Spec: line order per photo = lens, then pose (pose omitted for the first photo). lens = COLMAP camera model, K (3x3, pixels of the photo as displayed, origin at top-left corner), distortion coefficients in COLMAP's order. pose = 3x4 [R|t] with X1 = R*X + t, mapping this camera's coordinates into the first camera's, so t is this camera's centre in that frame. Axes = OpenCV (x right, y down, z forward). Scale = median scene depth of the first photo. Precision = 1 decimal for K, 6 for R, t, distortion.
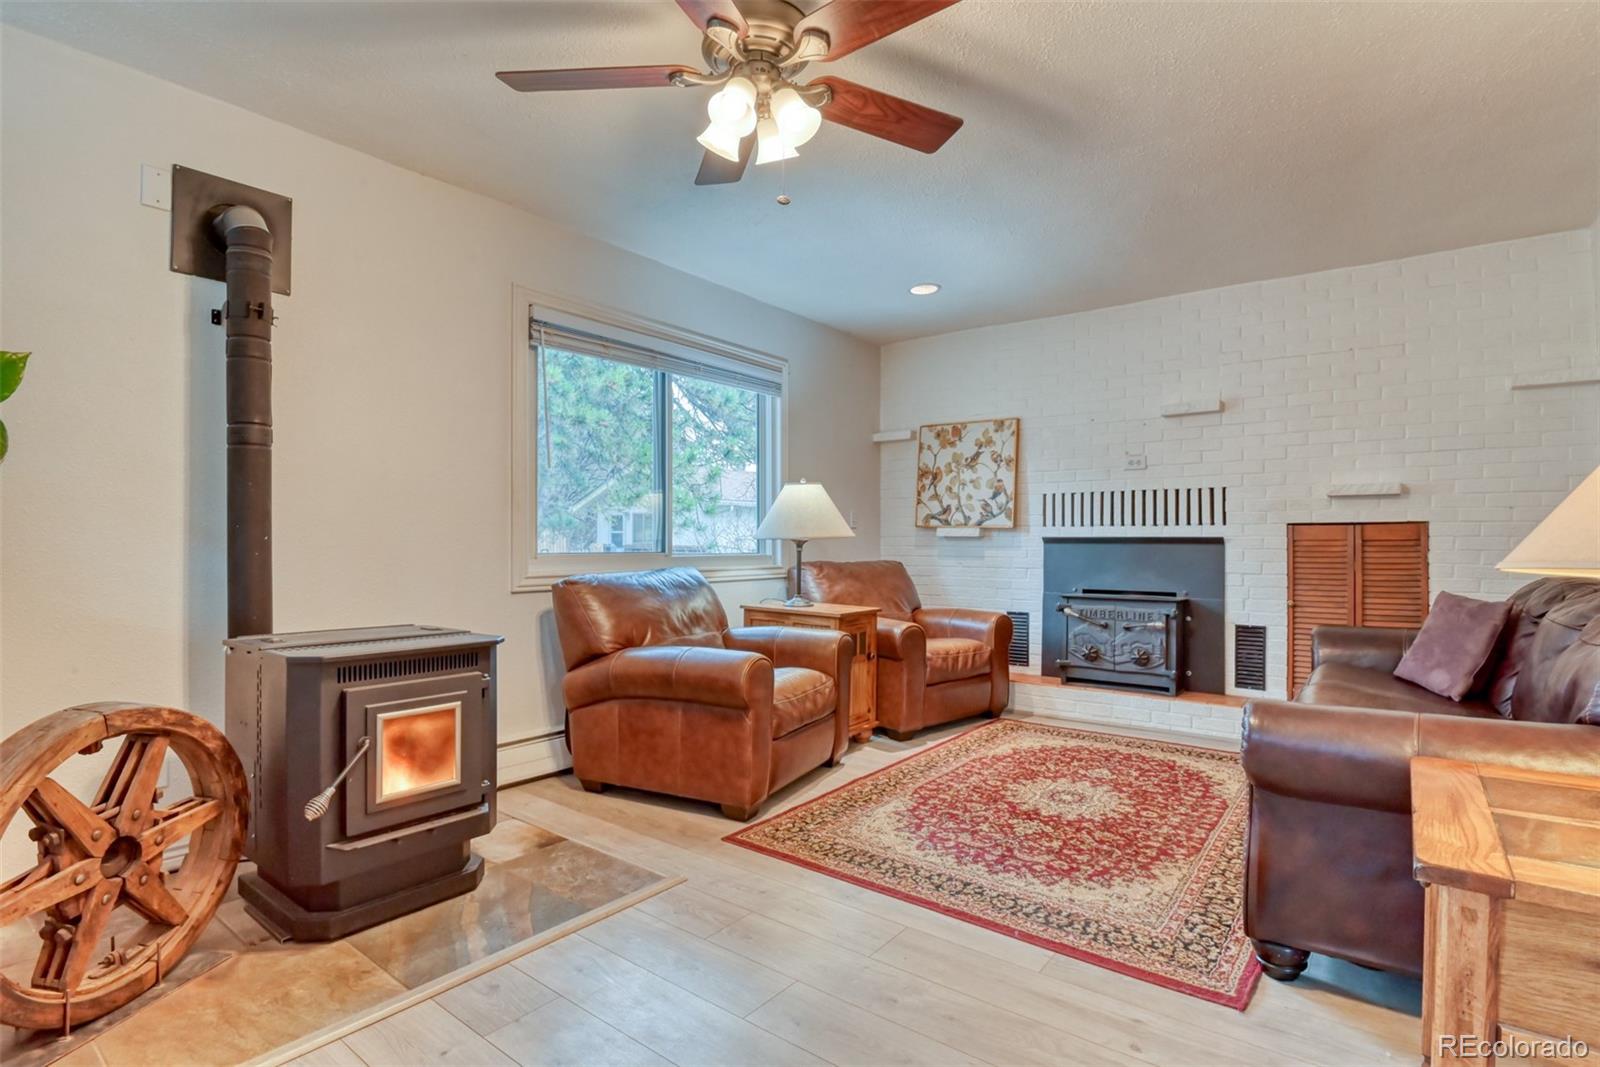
lens RADIAL K [[778.8, 0, 791.5], [0, 778.8, 530.2], [0, 0, 1]] dist [-0.024314, -0.003458]
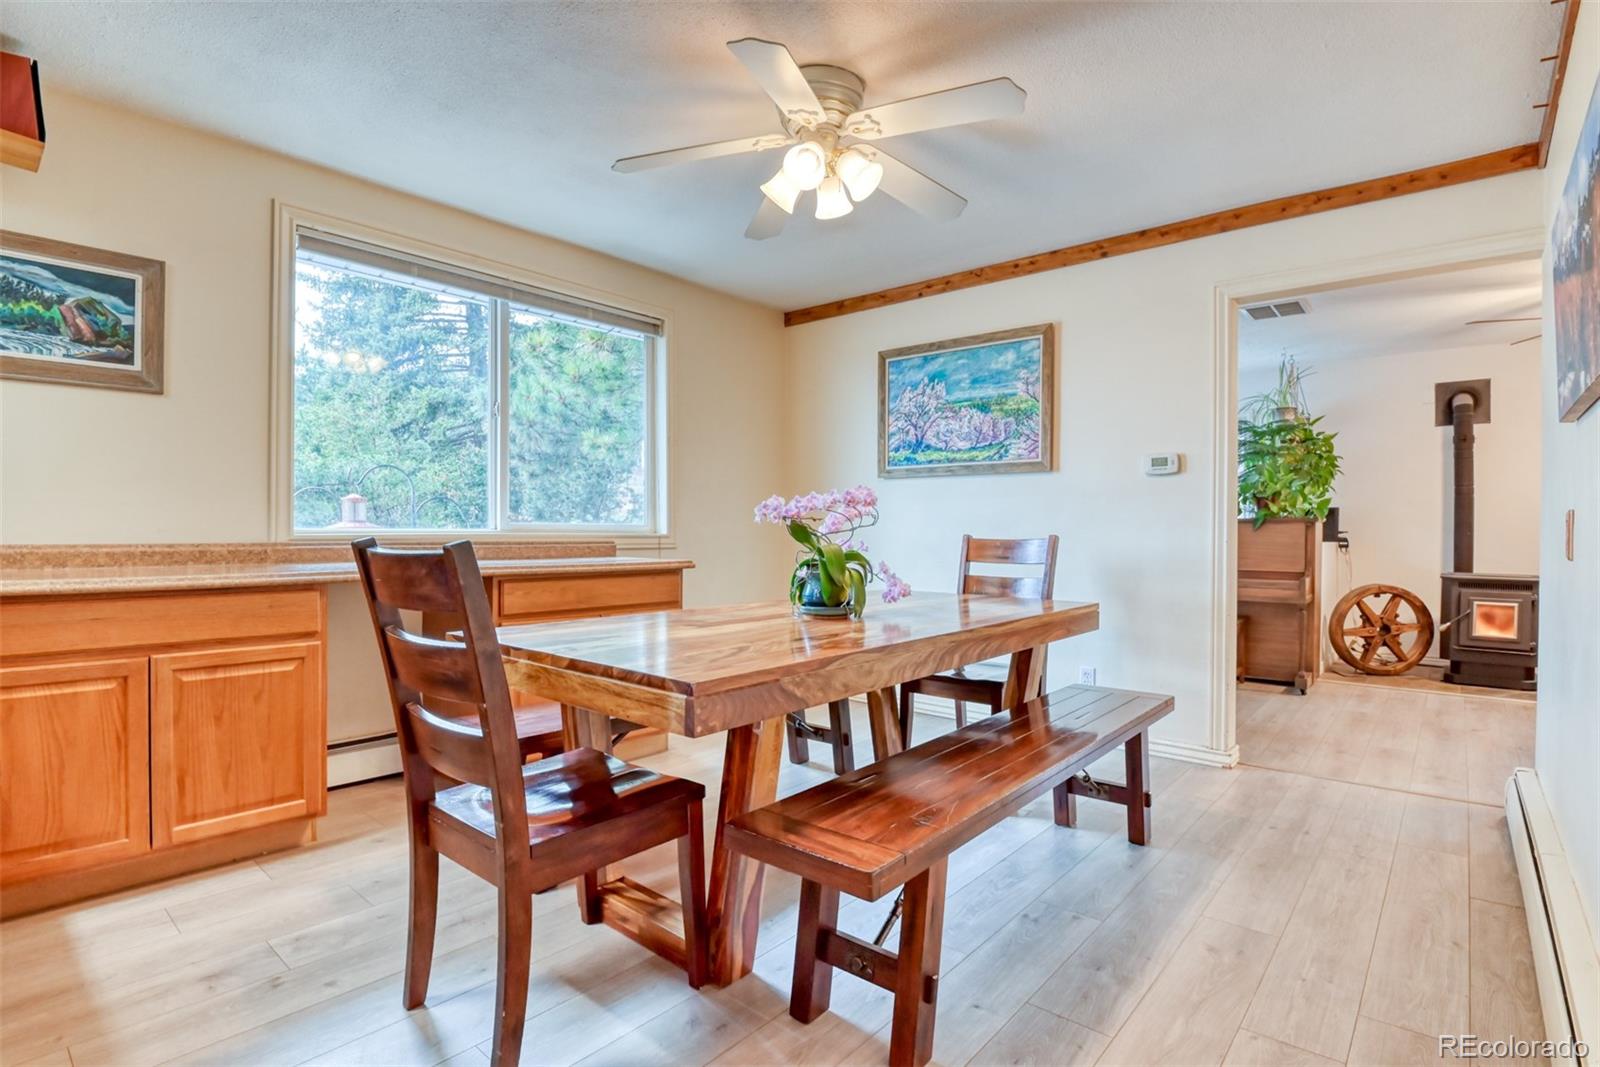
lens RADIAL K [[778.8, 0, 831.6], [0, 778.8, 539.4], [0, 0, 1]] dist [-0.024314, -0.003458]
pose [[-0.046723, 0.008726, -0.998870, 1.966512], [0.013725, 0.999873, 0.008093, -0.018533], [0.998814, -0.013331, -0.046837, -0.951032]]
